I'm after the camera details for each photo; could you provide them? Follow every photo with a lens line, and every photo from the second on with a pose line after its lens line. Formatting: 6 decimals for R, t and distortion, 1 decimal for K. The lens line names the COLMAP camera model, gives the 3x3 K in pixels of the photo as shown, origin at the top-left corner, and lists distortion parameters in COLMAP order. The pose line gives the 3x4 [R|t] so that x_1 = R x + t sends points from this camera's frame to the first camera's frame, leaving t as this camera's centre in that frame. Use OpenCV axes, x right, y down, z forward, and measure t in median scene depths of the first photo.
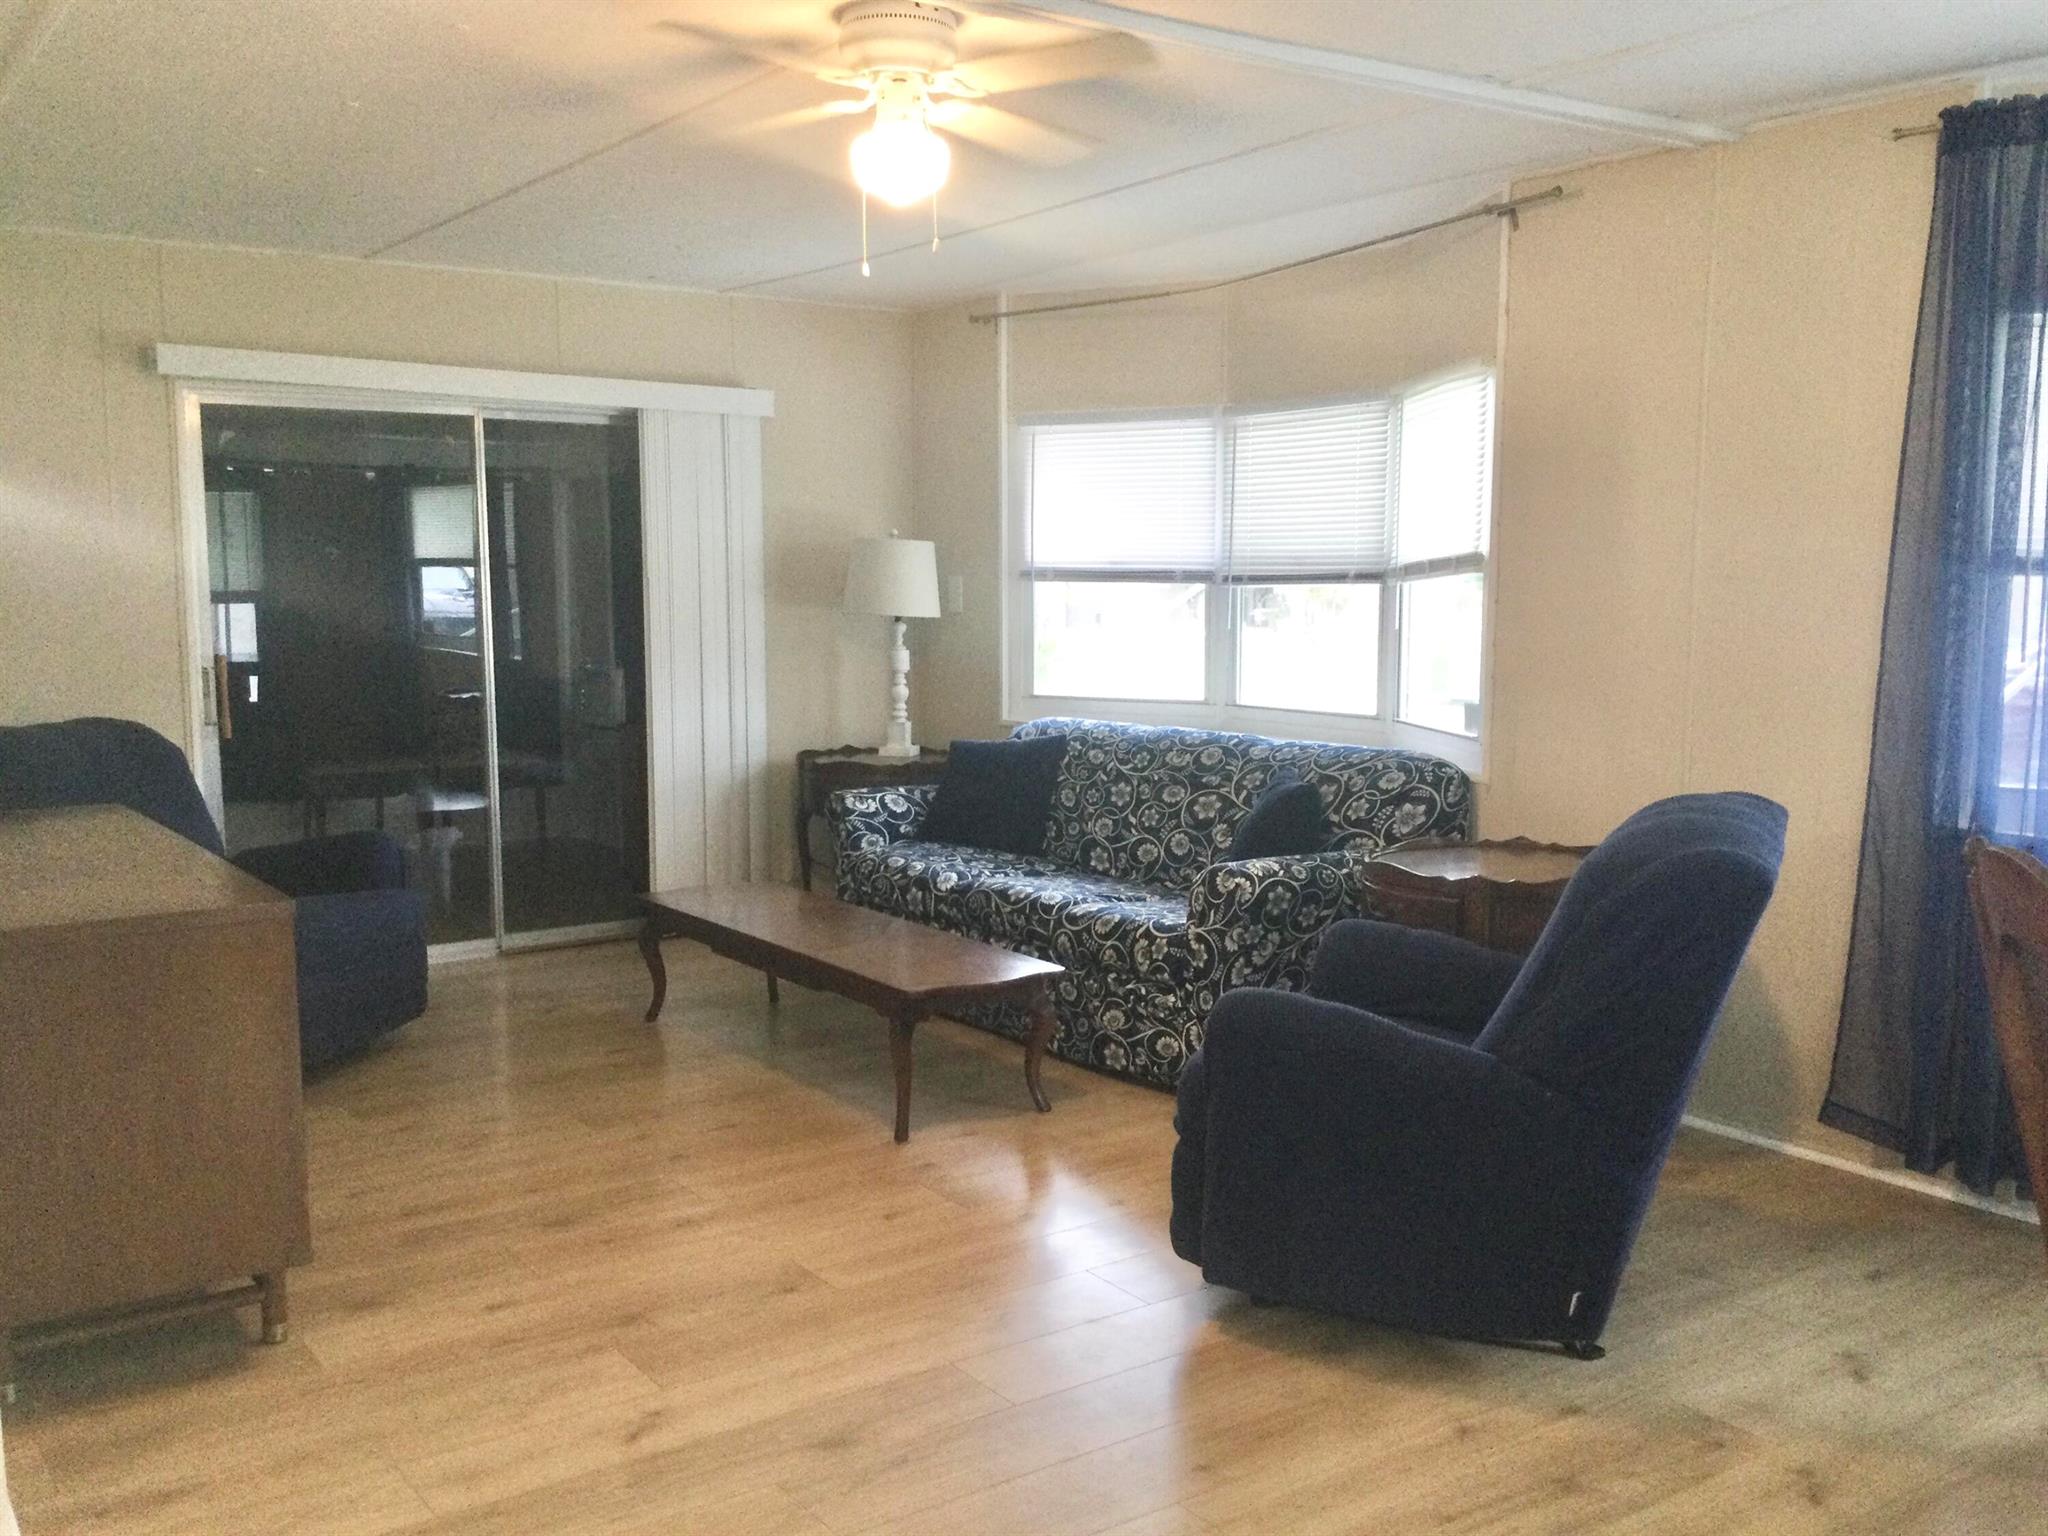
lens RADIAL K [[1835.0, 0, 1075.2], [0, 1835.0, 807.5], [0, 0, 1]] dist [0.147088, -0.301133]
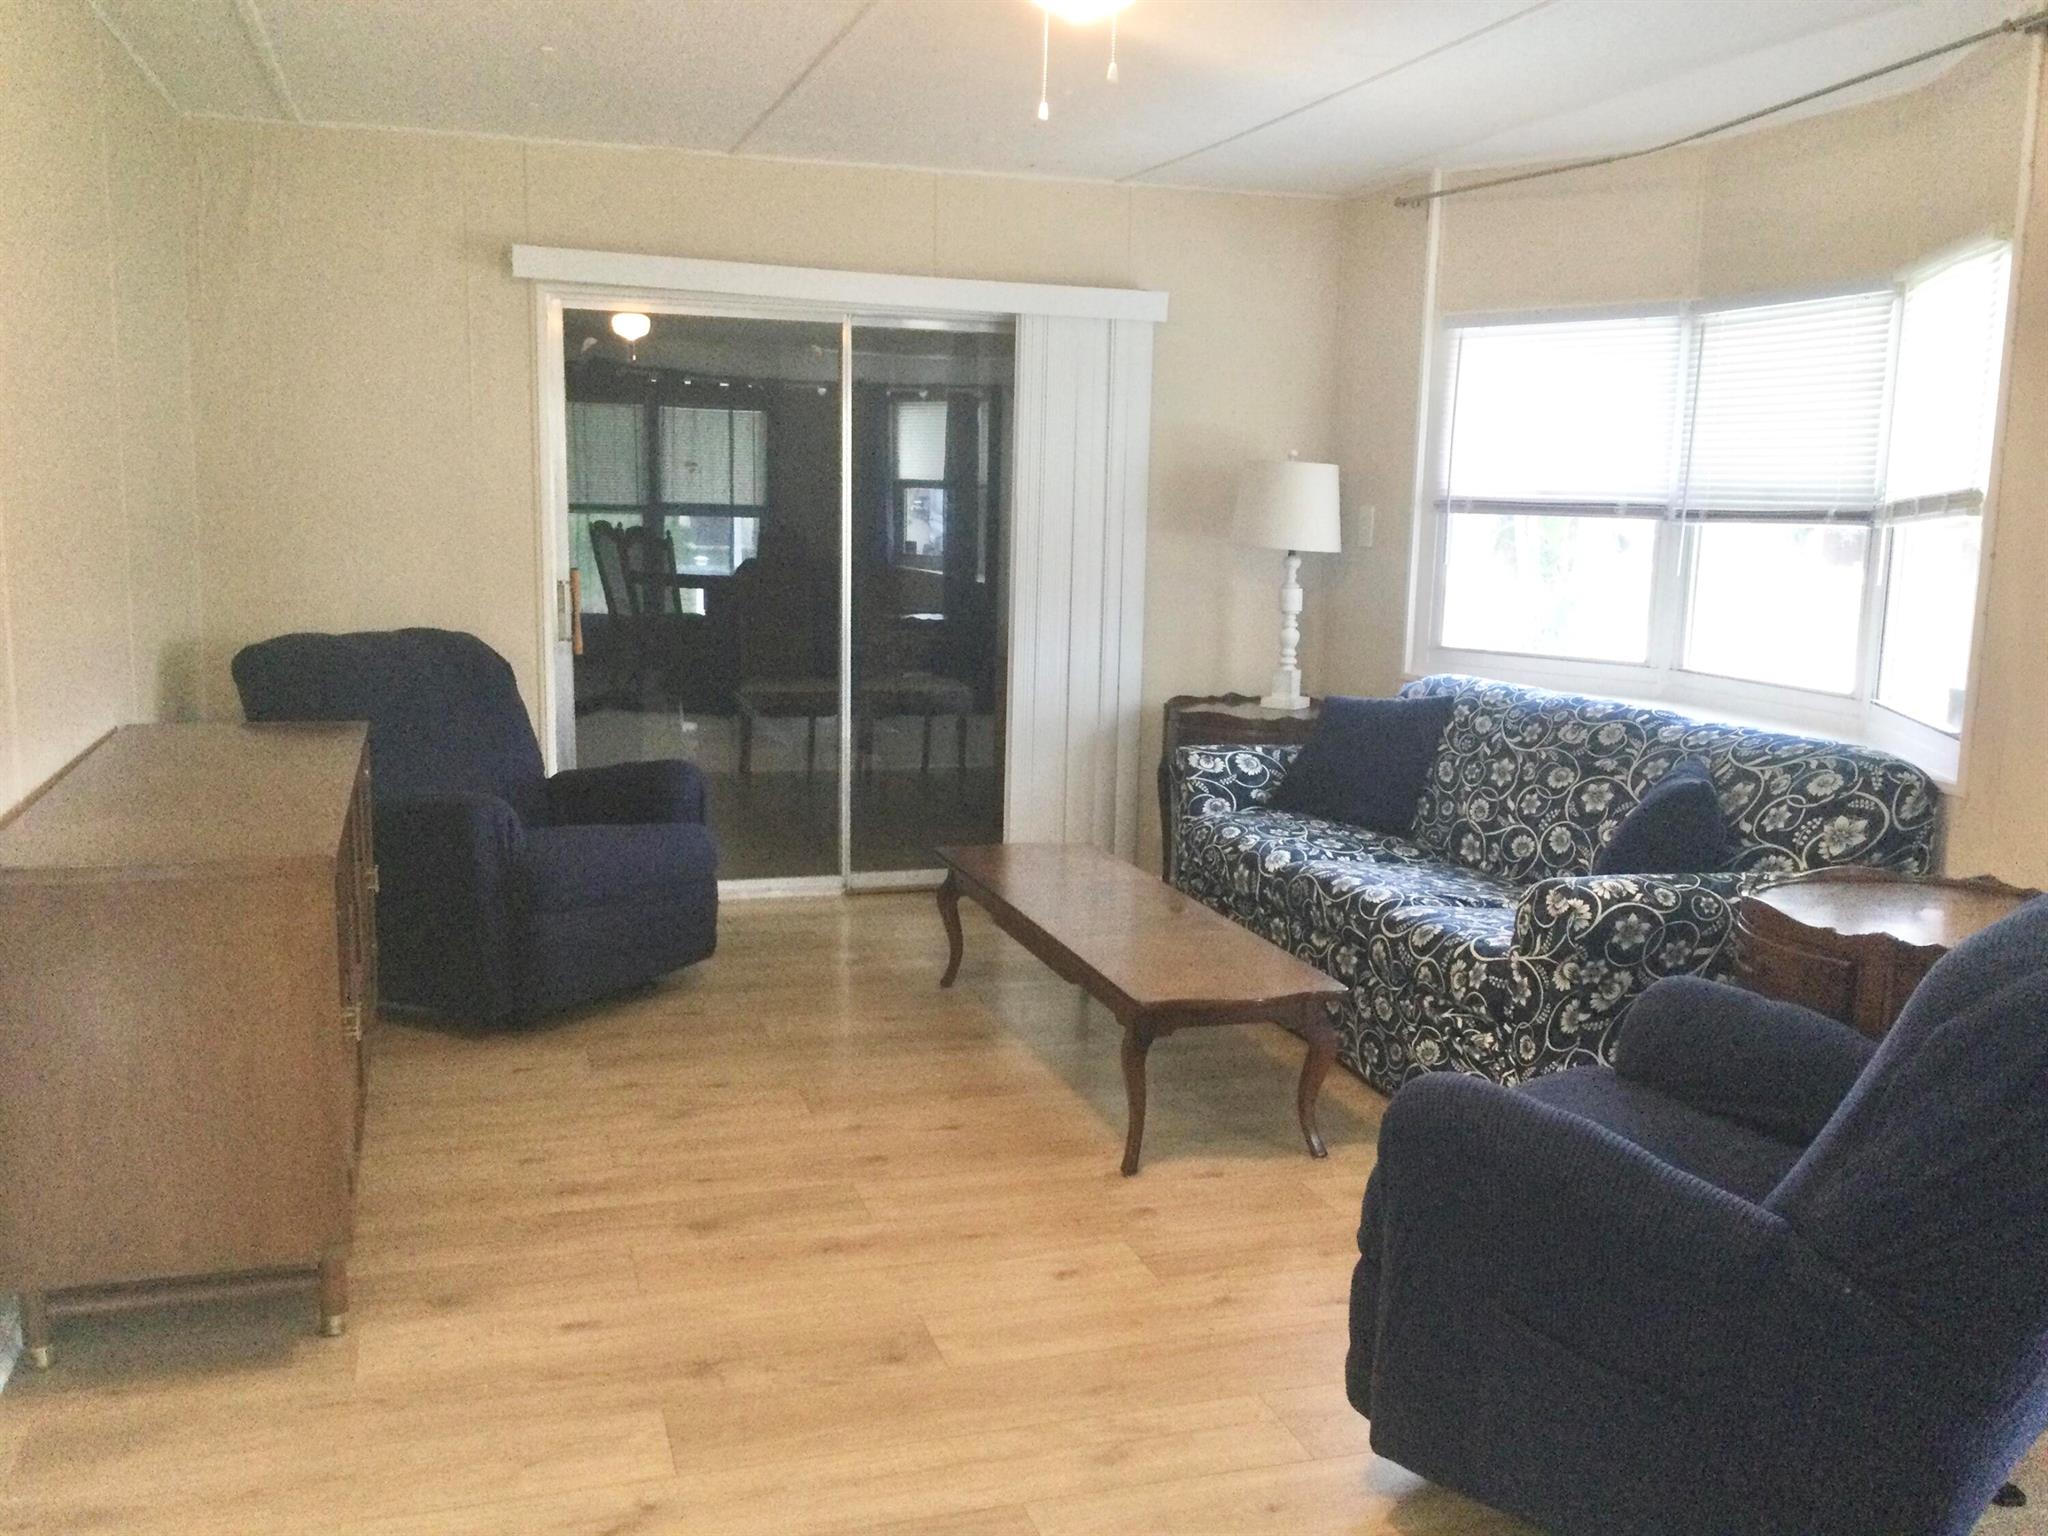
lens RADIAL K [[1835.0, 0, 1075.2], [0, 1835.0, 807.5], [0, 0, 1]] dist [0.147088, -0.301133]
pose [[0.949693, 0.074511, -0.304189, 0.102170], [-0.062642, 0.996852, 0.048606, -0.021137], [0.306853, -0.027106, 0.951371, 0.152465]]
